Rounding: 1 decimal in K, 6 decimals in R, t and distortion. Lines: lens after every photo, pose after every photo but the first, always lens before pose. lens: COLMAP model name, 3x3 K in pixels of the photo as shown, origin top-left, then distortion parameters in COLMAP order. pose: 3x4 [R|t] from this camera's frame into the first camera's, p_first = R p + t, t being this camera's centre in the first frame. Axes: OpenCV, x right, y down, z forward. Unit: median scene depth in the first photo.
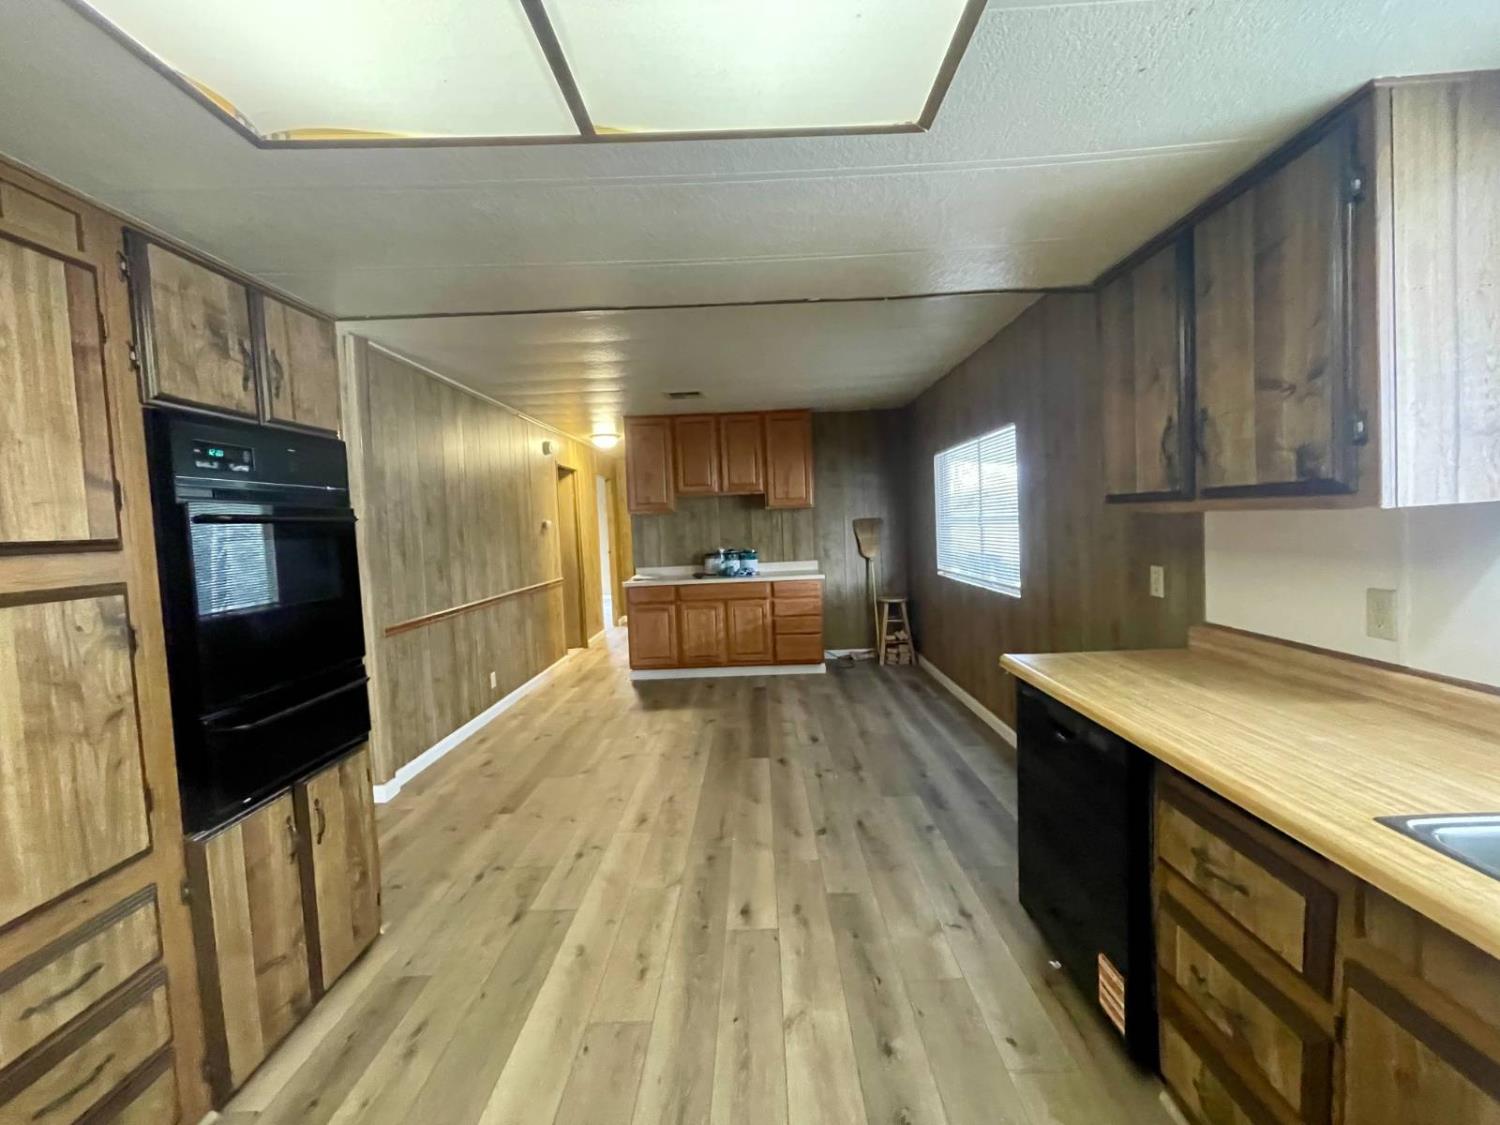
lens RADIAL K [[612.3, 0, 751.3], [0, 612.3, 552.5], [0, 0, 1]] dist [-0.000239, -0.001460]
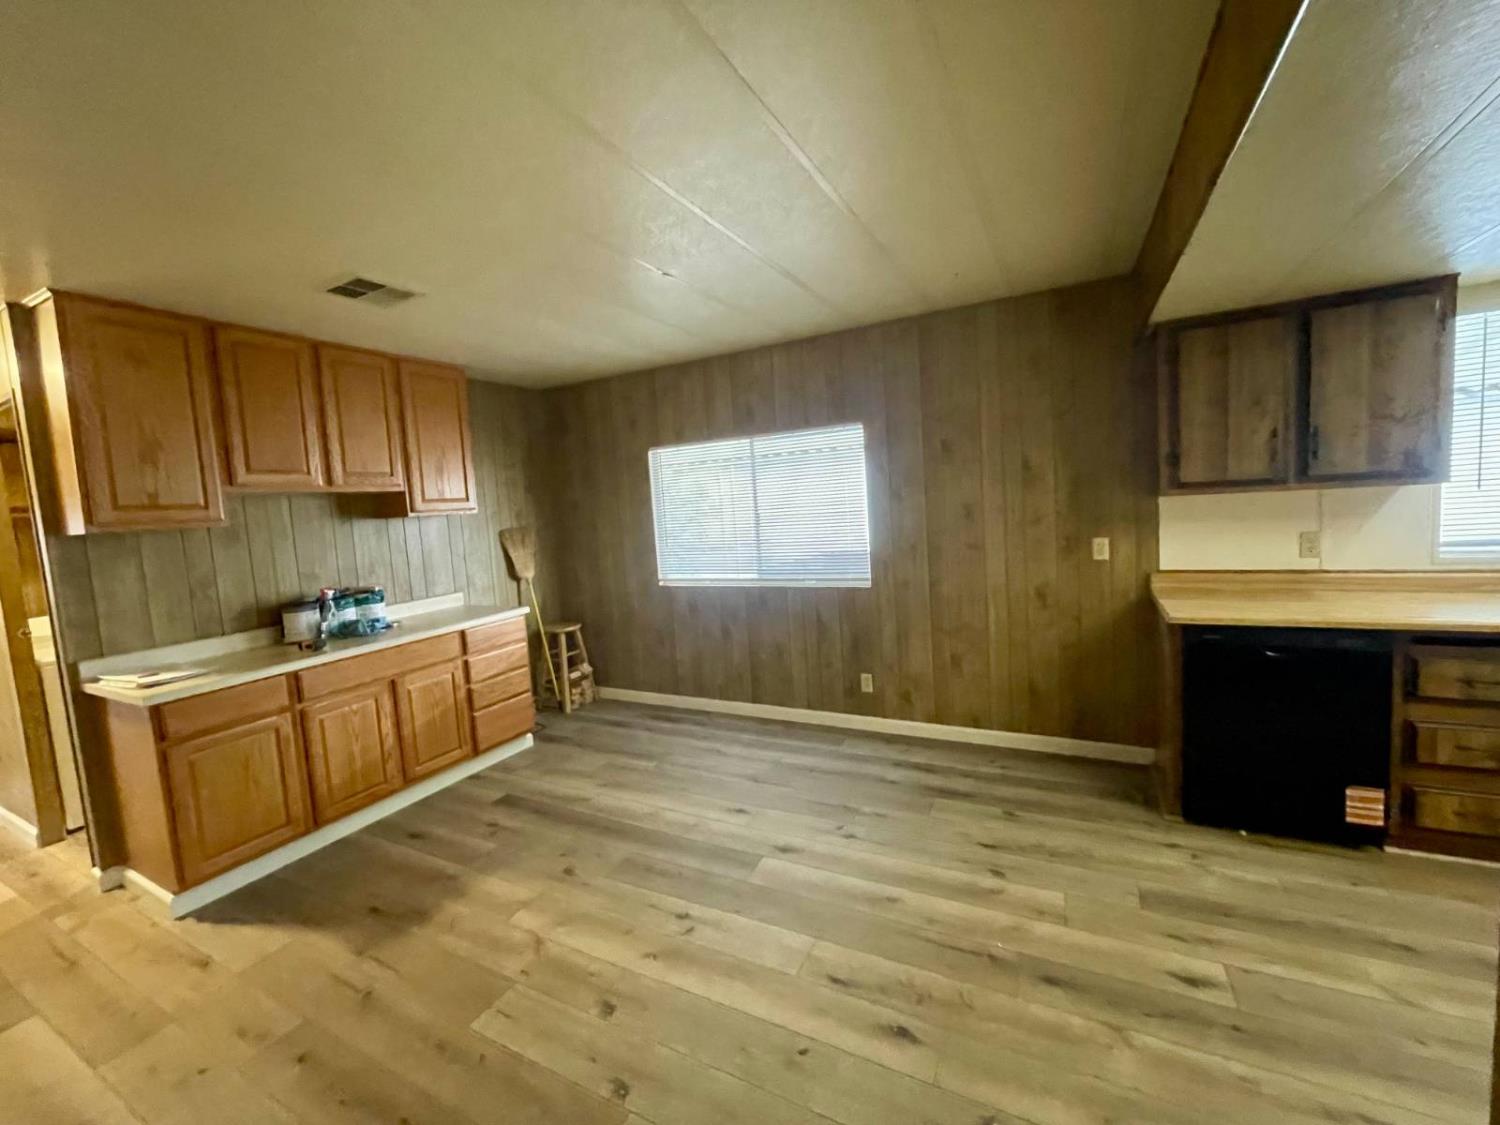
lens RADIAL K [[612.3, 0, 748.0], [0, 612.3, 548.0], [0, 0, 1]] dist [-0.000239, -0.001460]
pose [[0.459604, -0.059712, 0.886114, -0.938706], [0.090468, 0.995695, 0.020173, -0.054978], [-0.883504, 0.070894, 0.463027, 1.070578]]
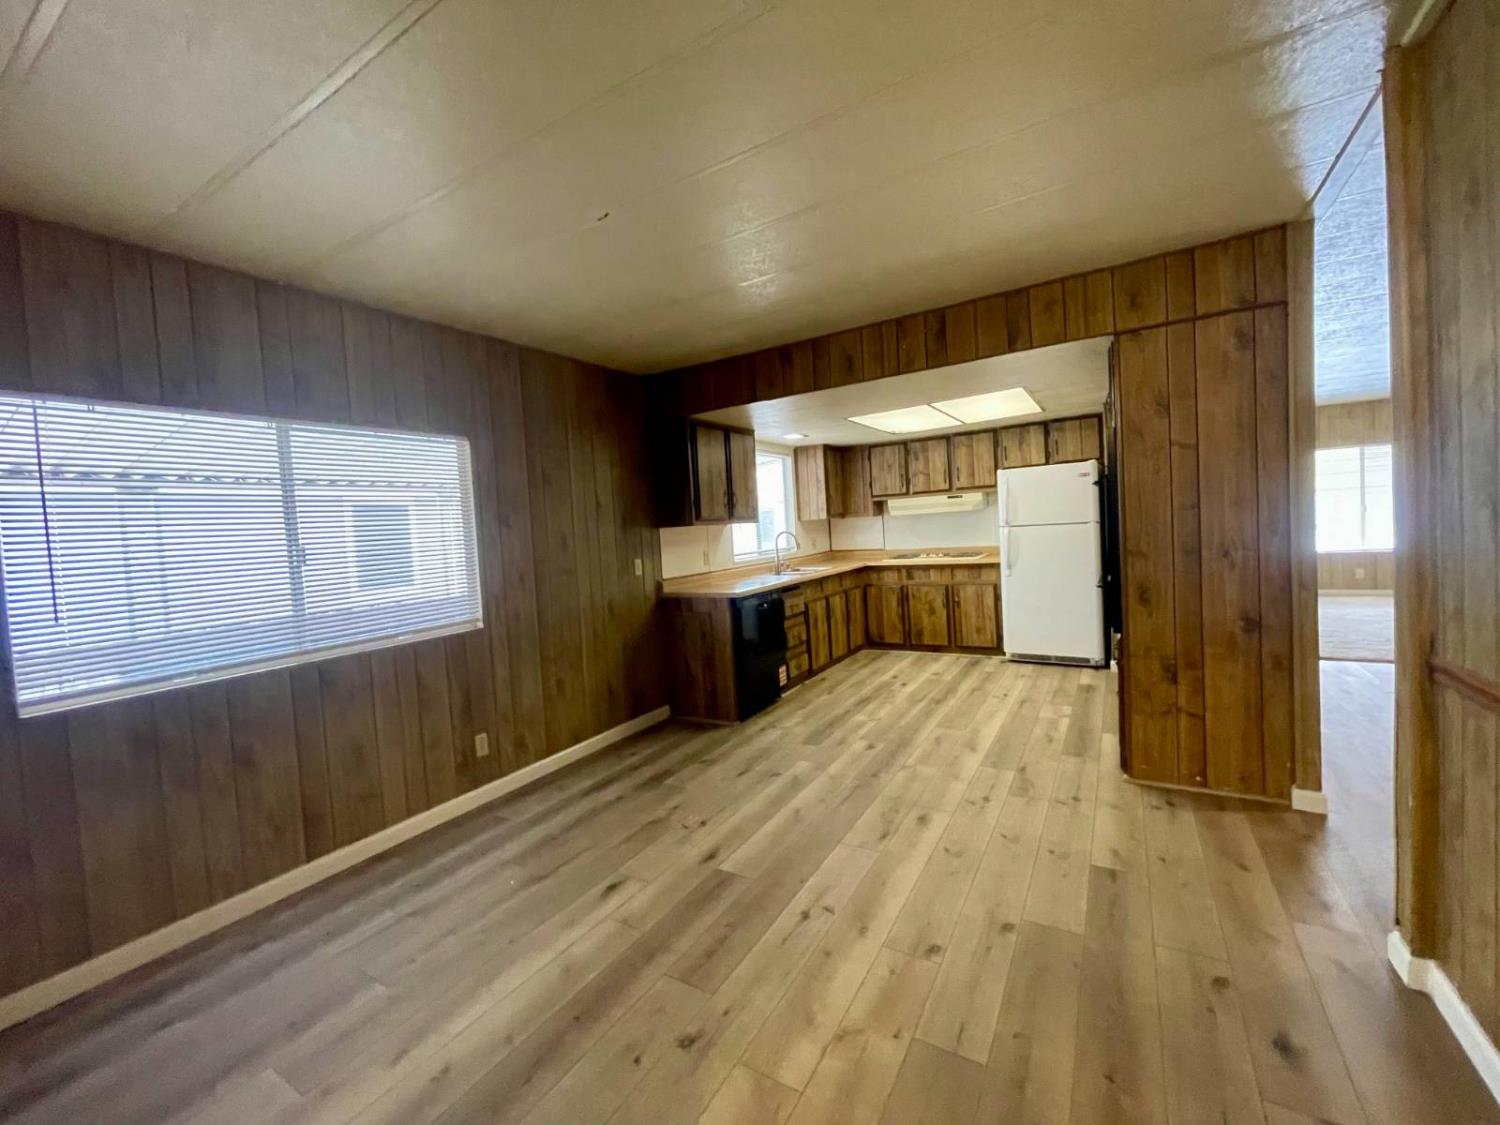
lens RADIAL K [[612.3, 0, 745.6], [0, 612.3, 552.7], [0, 0, 1]] dist [-0.000239, -0.001460]
pose [[-0.852468, 0.073751, 0.517551, -0.596191], [0.122750, 0.990560, 0.061028, -0.072119], [-0.508164, 0.115553, -0.853473, 2.443754]]
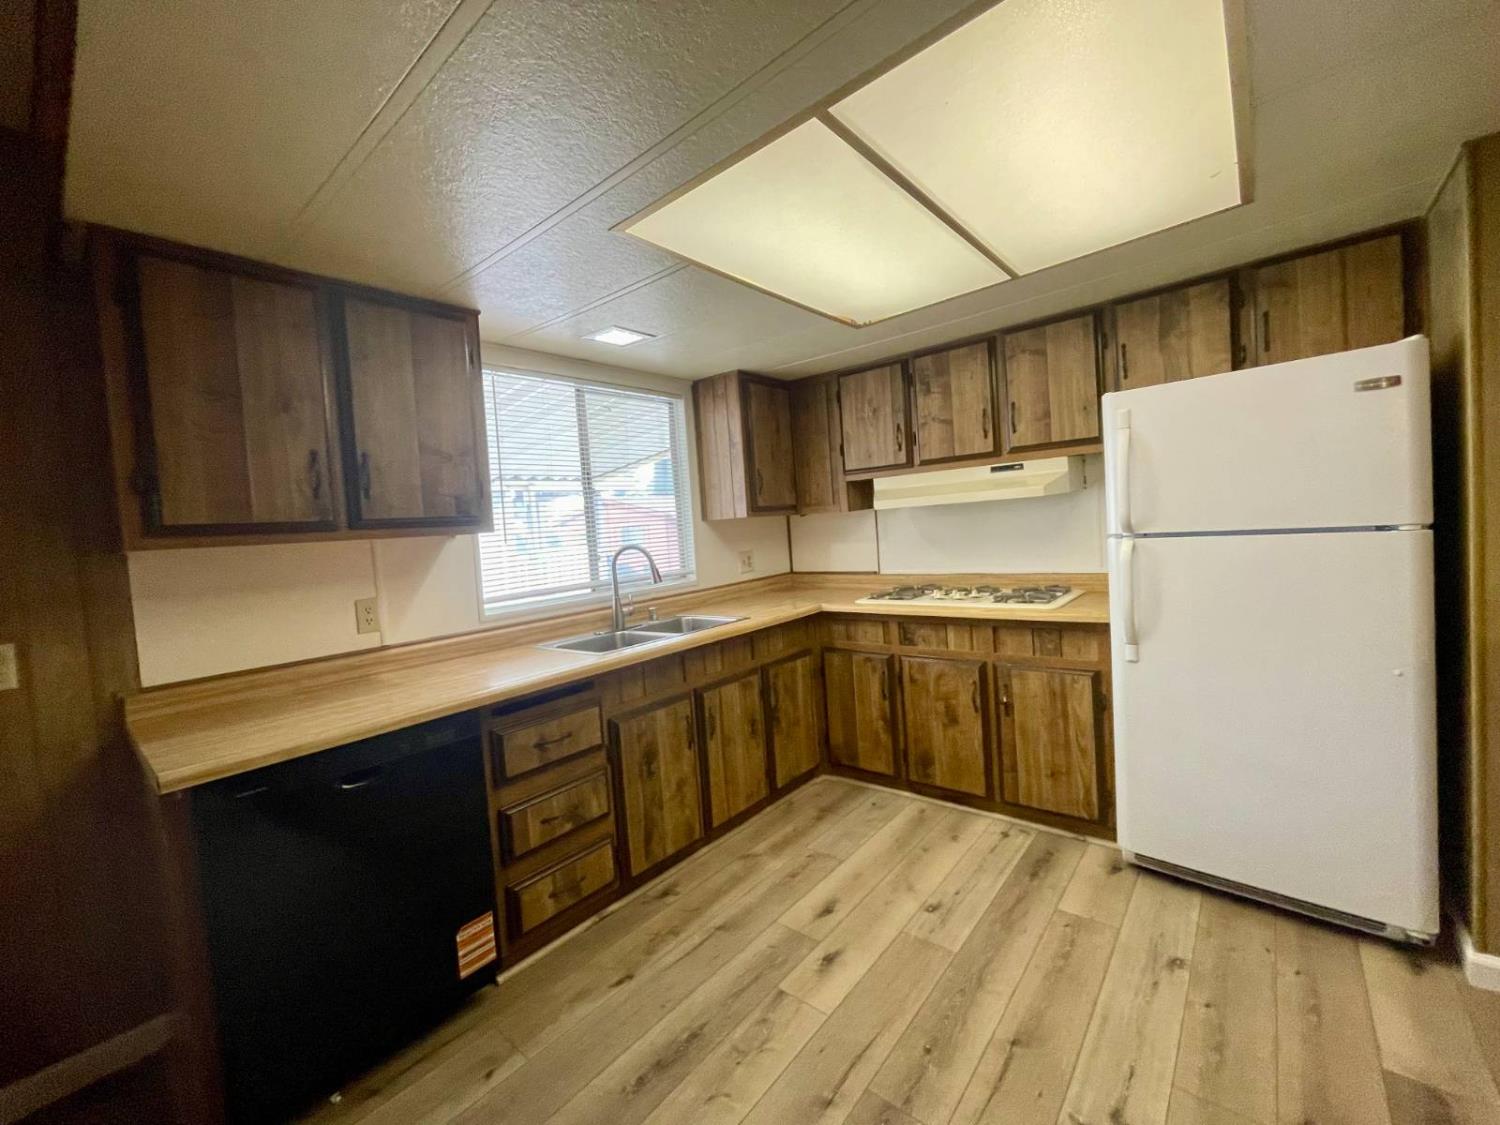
lens RADIAL K [[612.3, 0, 747.5], [0, 612.3, 552.9], [0, 0, 1]] dist [-0.000239, -0.001460]
pose [[-0.764130, 0.067409, 0.641531, -0.392845], [0.132191, 0.989782, 0.053453, -0.004175], [-0.631372, 0.125650, -0.765233, 0.981255]]
